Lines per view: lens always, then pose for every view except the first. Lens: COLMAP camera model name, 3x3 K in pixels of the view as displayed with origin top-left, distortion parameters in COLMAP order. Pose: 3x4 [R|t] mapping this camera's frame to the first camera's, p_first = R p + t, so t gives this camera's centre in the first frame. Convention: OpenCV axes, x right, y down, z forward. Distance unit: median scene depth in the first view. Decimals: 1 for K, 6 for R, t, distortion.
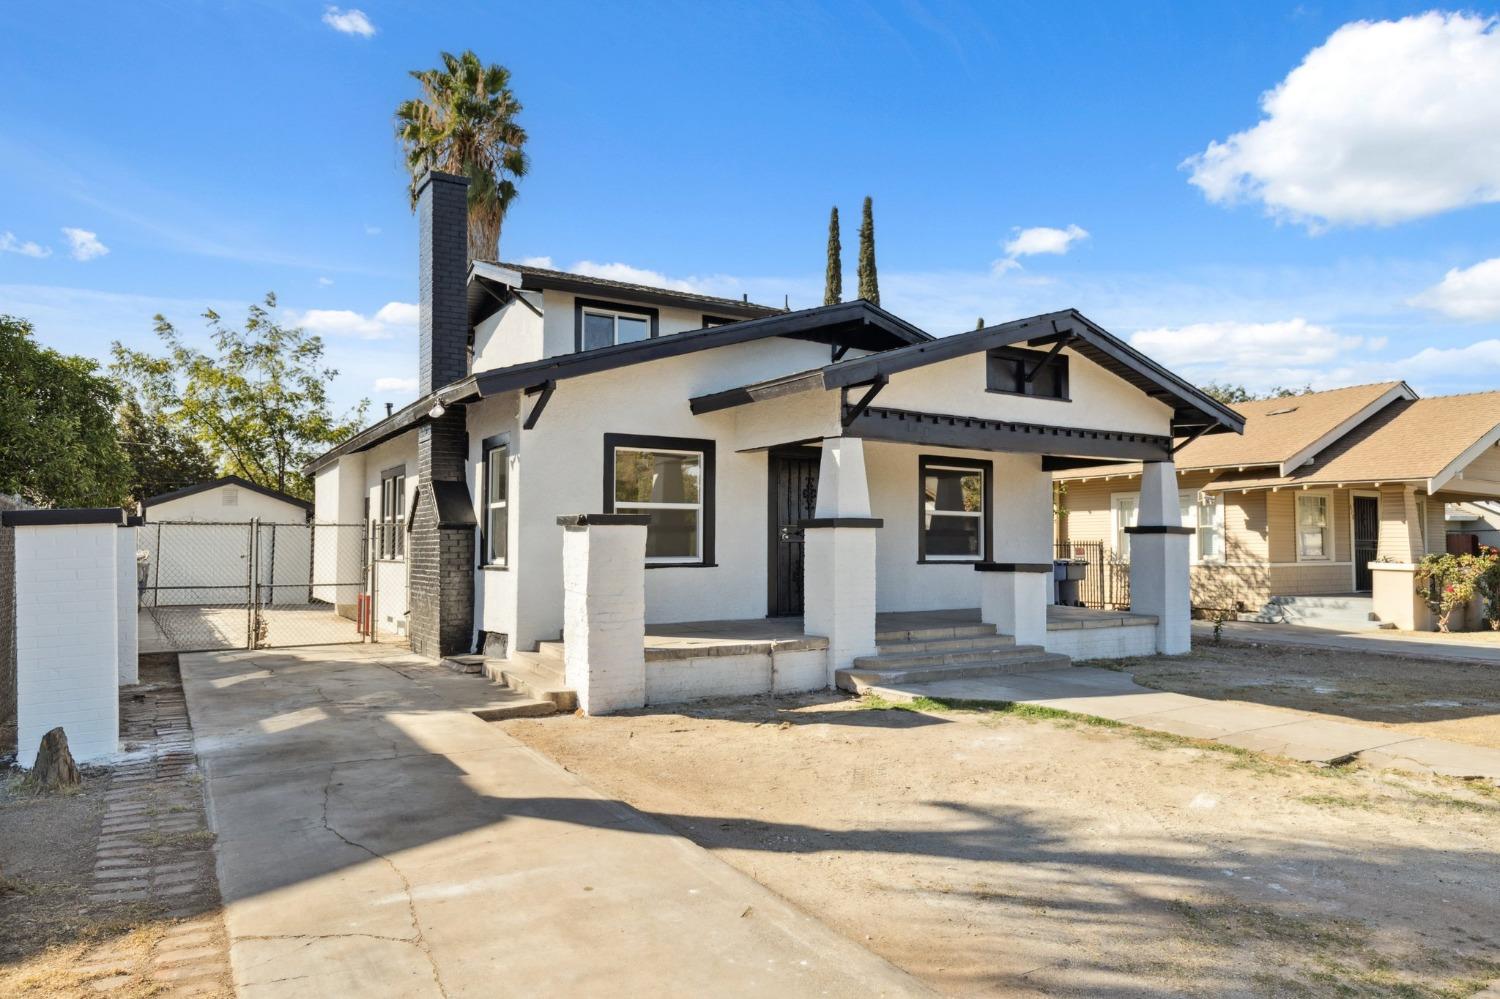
lens RADIAL K [[960.7, 0, 747.3], [0, 960.7, 497.8], [0, 0, 1]] dist [0.001382, -0.000420]
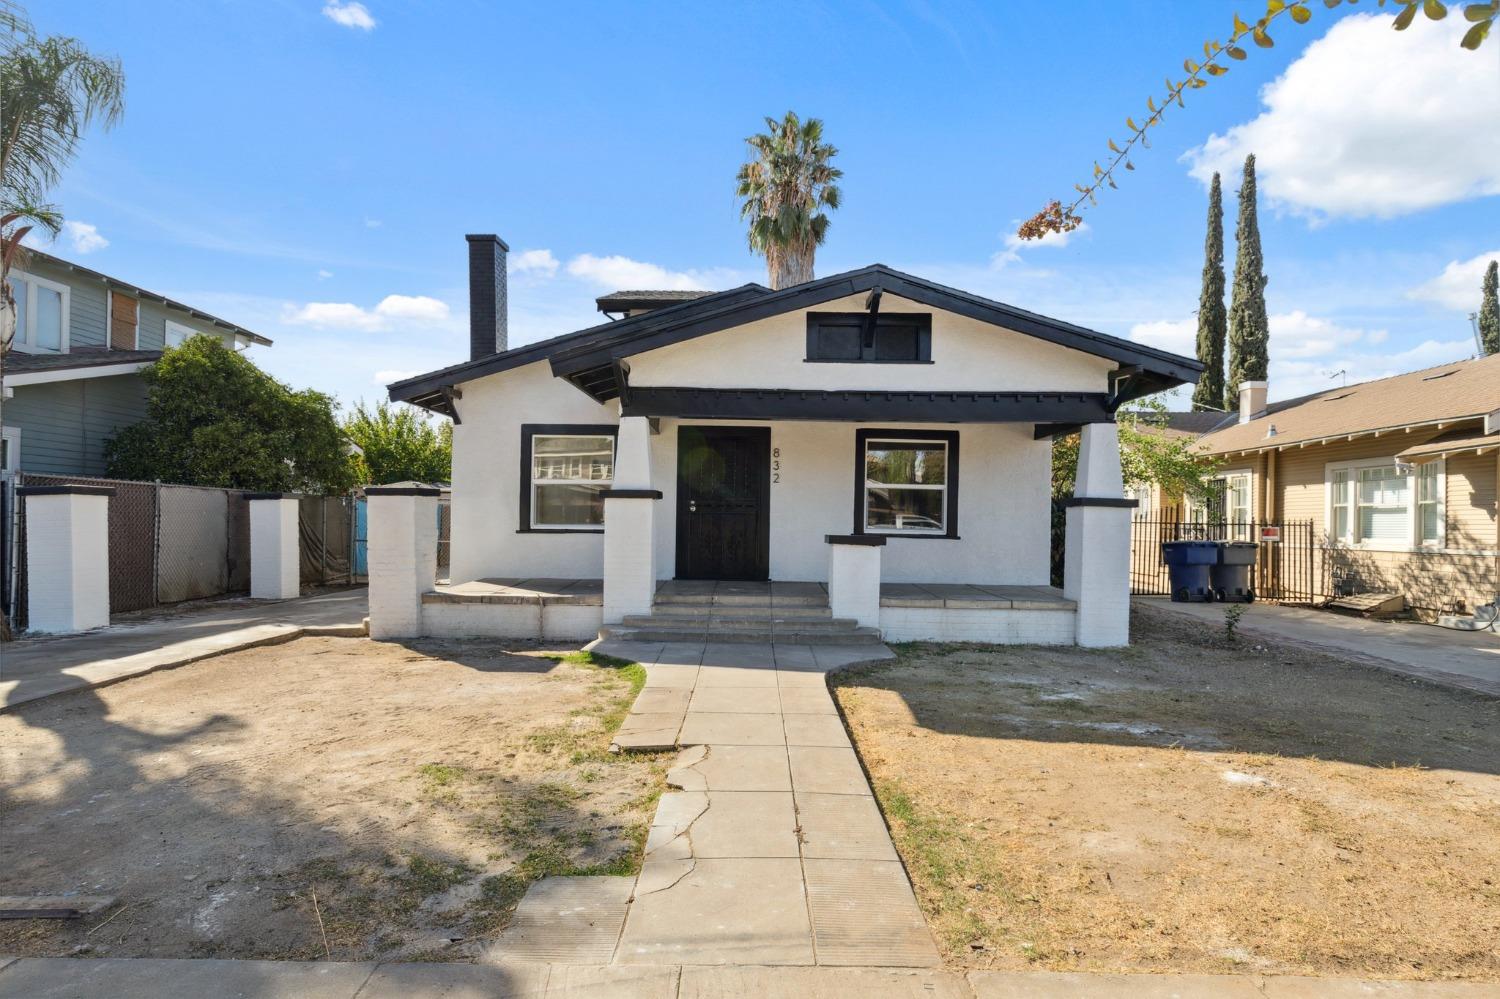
lens RADIAL K [[827.6, 0, 751.1], [0, 827.6, 512.4], [0, 0, 1]] dist [0.002723, -0.000880]
pose [[0.842412, 0.003951, -0.538820, 0.409879], [0.013564, 0.999501, 0.028534, 0.012258], [0.538663, -0.031346, 0.841938, 0.151191]]
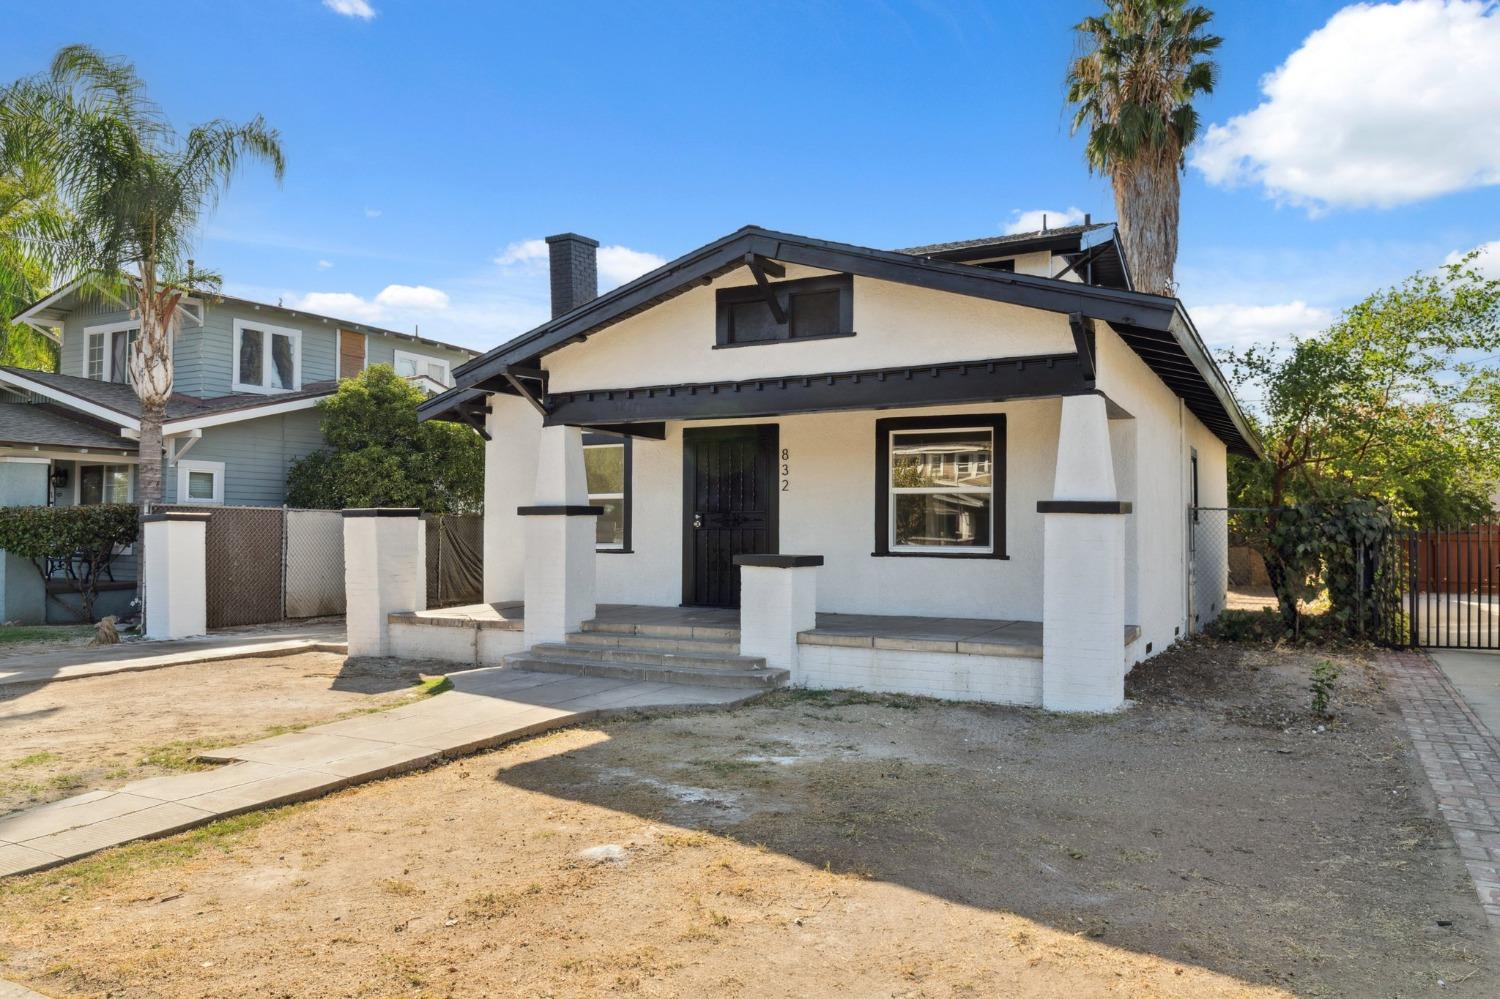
lens RADIAL K [[1058.4, 0, 749.6], [0, 1058.4, 501.0], [0, 0, 1]] dist [-0.004741, 0.001892]
pose [[0.491745, -0.026922, -0.870323, 0.656294], [0.041103, 0.999125, -0.007683, 0.018733], [0.869769, -0.031995, 0.492422, 0.351516]]
